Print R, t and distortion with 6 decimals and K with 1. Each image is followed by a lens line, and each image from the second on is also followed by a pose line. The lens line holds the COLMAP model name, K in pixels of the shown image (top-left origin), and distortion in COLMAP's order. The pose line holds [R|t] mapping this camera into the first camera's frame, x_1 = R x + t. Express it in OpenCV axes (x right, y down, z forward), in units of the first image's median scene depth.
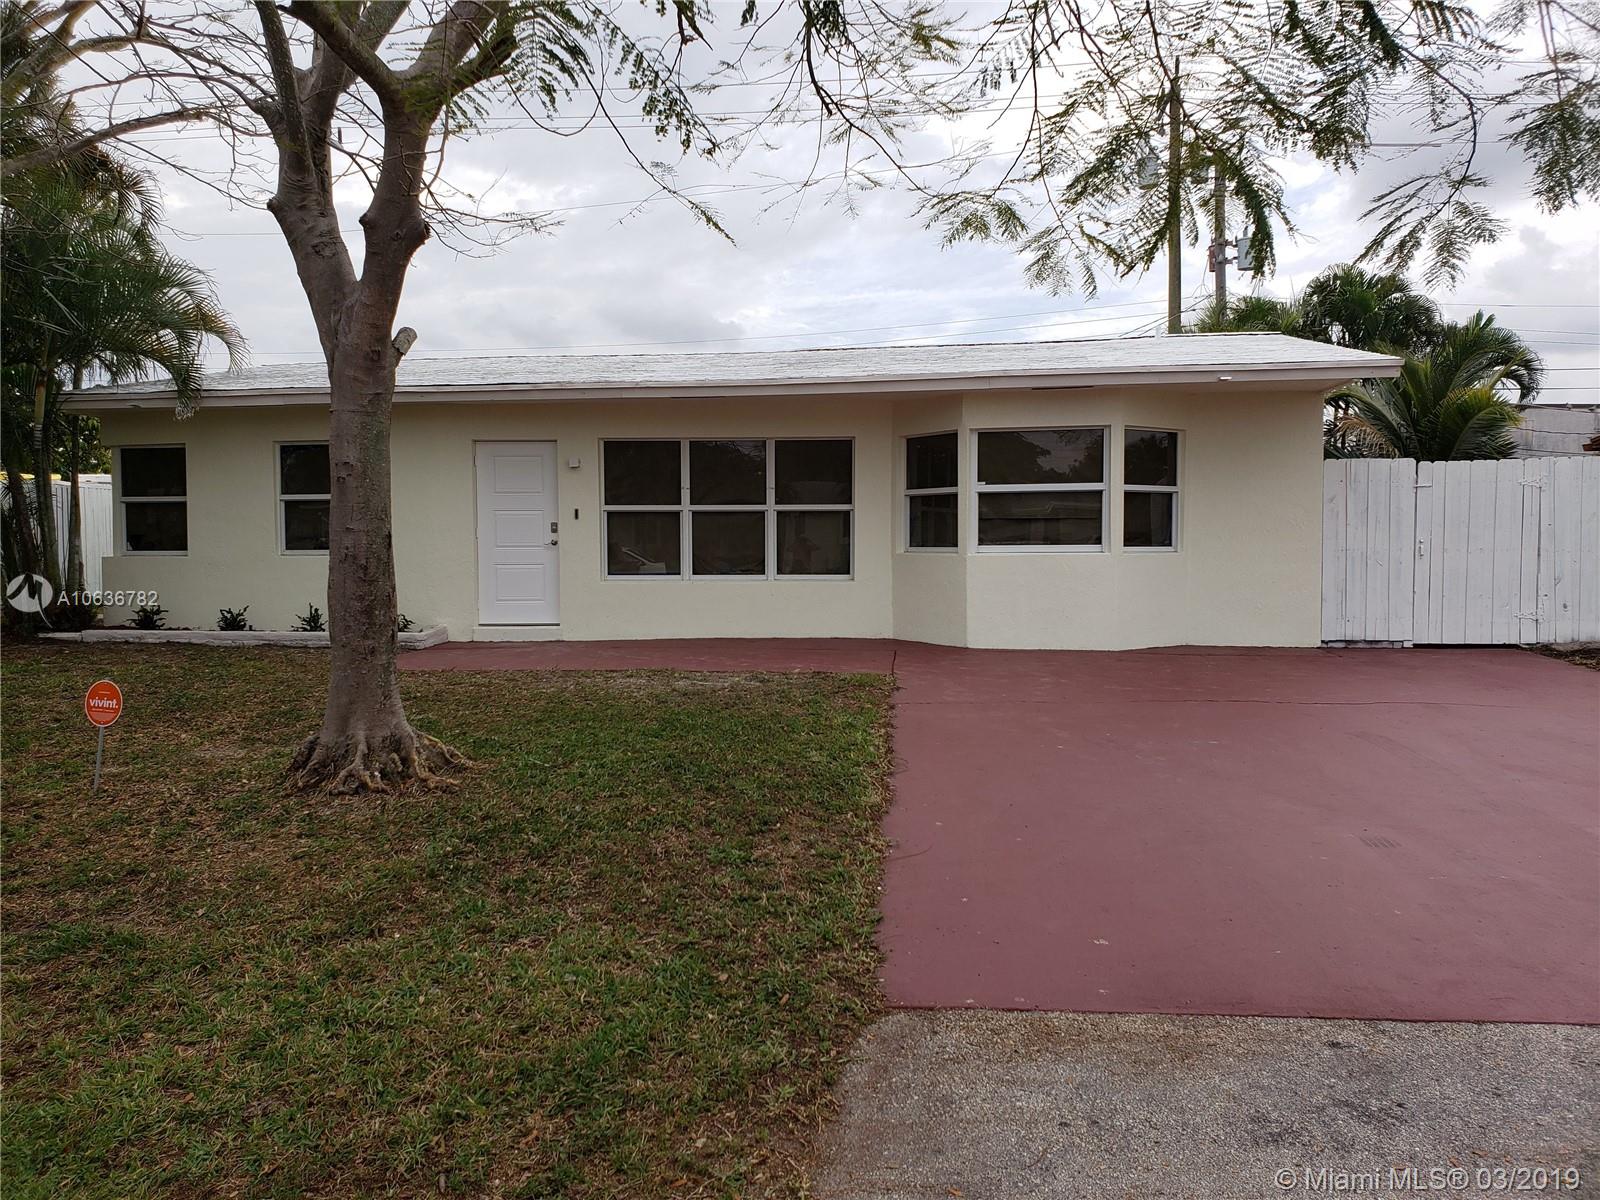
lens RADIAL K [[1248.4, 0, 772.6], [0, 1248.4, 584.2], [0, 0, 1]] dist [0.055194, -0.003196]
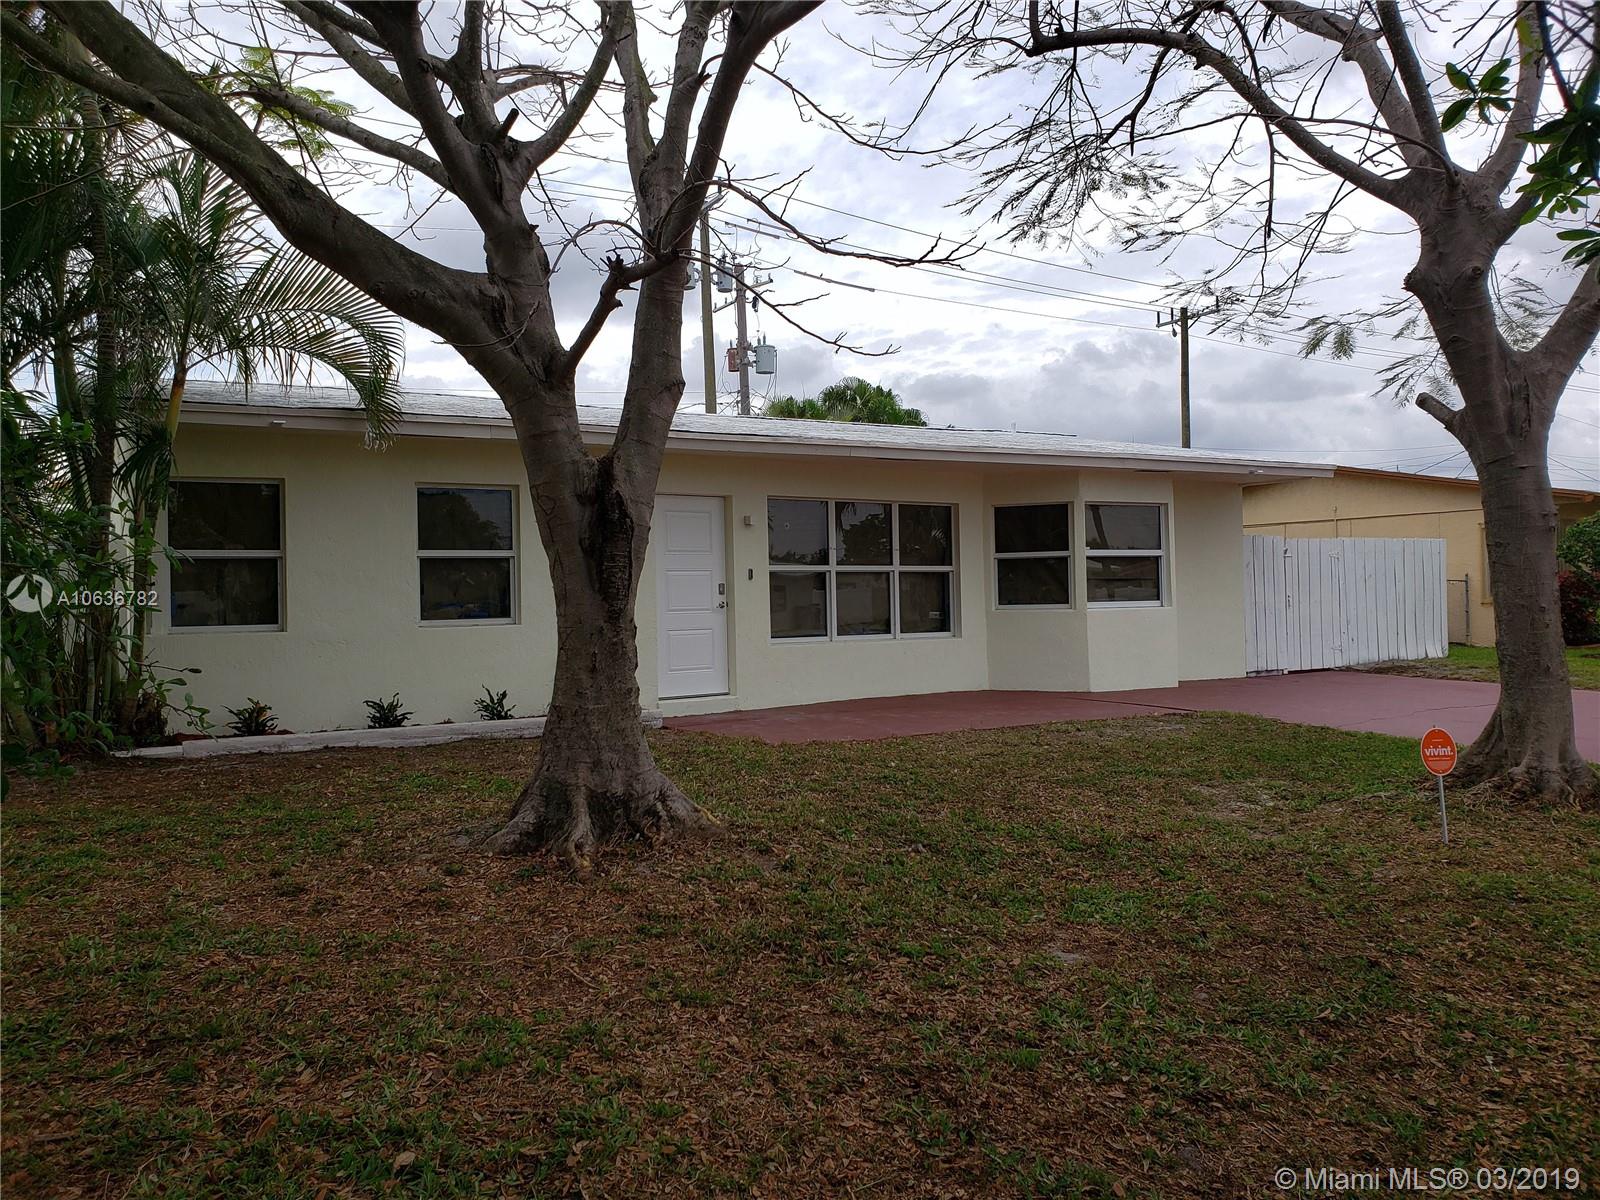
lens RADIAL K [[1248.4, 0, 772.6], [0, 1248.4, 584.2], [0, 0, 1]] dist [0.055194, -0.003196]
pose [[0.774311, -0.000933, 0.632804, -0.747193], [0.039935, 0.998078, -0.047394, -0.004083], [-0.631544, 0.061969, 0.772860, 0.273135]]
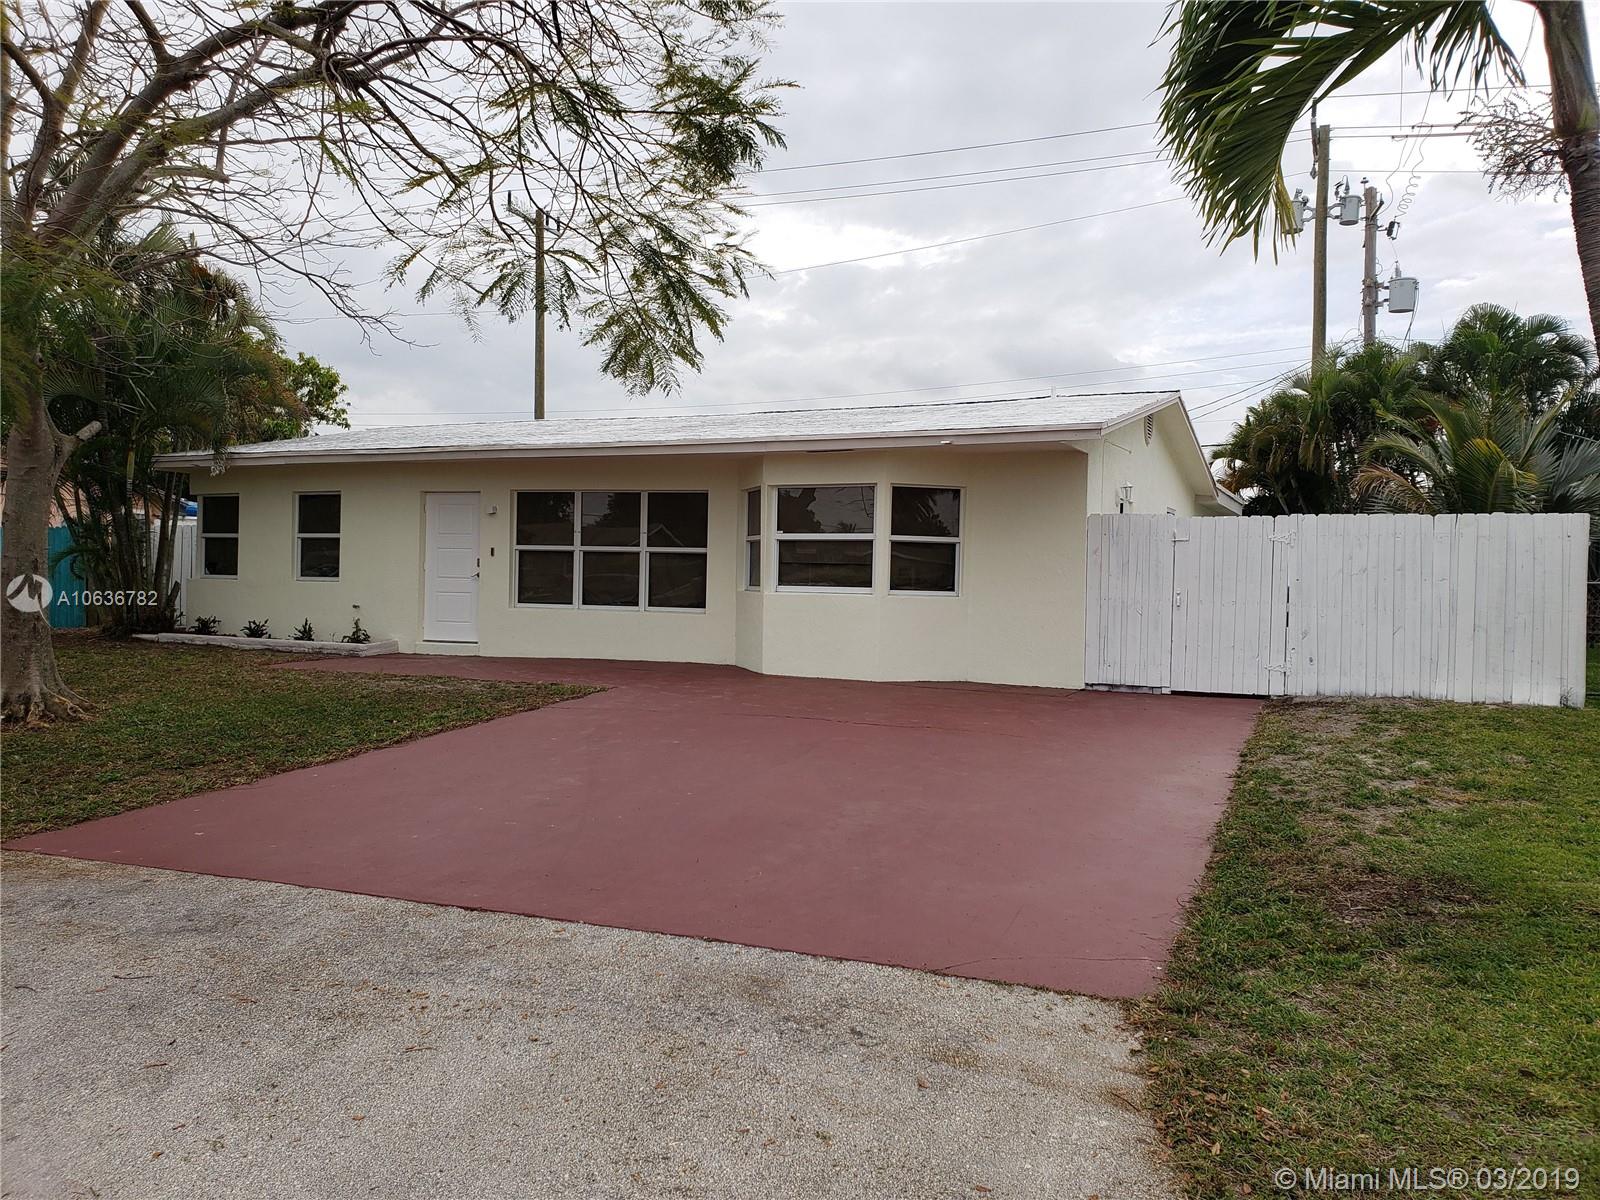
lens RADIAL K [[1268.9, 0, 788.0], [0, 1268.9, 570.2], [0, 0, 1]] dist [0.046583, -0.046113]
pose [[0.958677, 0.022695, -0.283589, 0.477651], [-0.035461, 0.998572, -0.039964, 0.000854], [0.282277, 0.048369, 0.958113, -0.105264]]
